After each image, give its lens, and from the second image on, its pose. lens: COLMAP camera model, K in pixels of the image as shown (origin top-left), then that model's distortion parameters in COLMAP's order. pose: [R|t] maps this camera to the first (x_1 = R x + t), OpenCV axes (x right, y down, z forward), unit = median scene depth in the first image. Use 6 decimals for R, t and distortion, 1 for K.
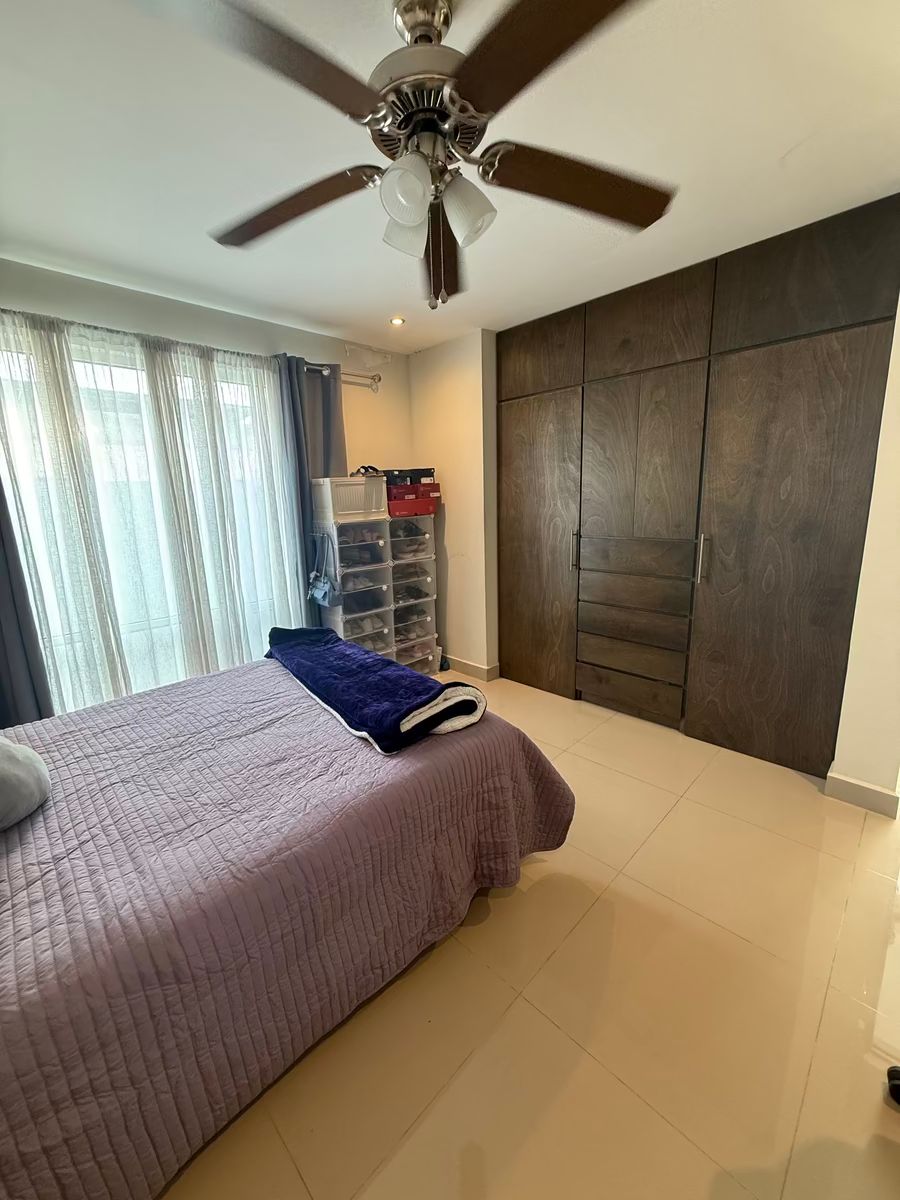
lens RADIAL K [[477.8, 0, 450.0], [0, 477.8, 596.4], [0, 0, 1]] dist [0.000257, 0.000464]
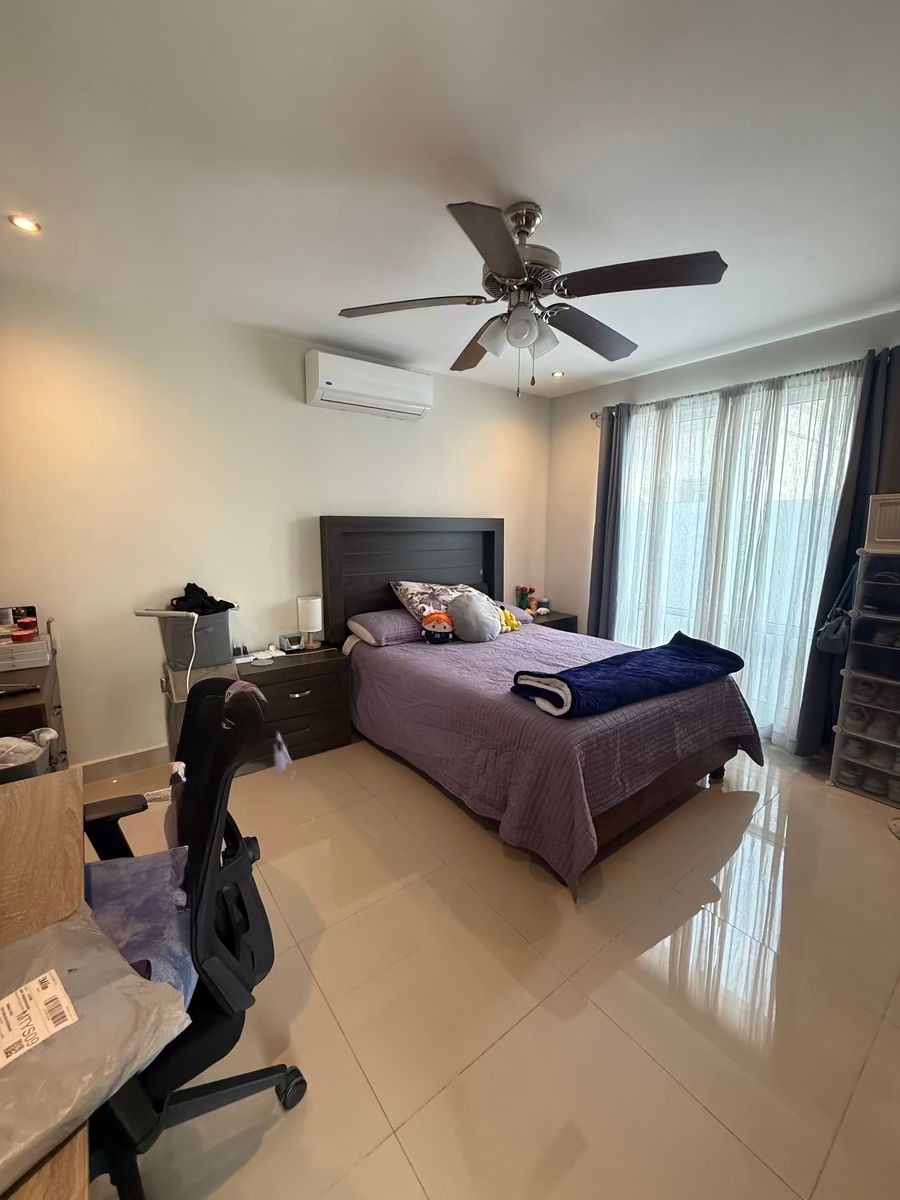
lens RADIAL K [[477.8, 0, 450.0], [0, 477.8, 596.4], [0, 0, 1]] dist [0.000257, 0.000464]
pose [[-0.128735, 0.184243, -0.974414, 0.852768], [-0.201027, 0.957341, 0.207573, -0.149365], [0.971090, 0.222606, -0.086205, 0.574888]]
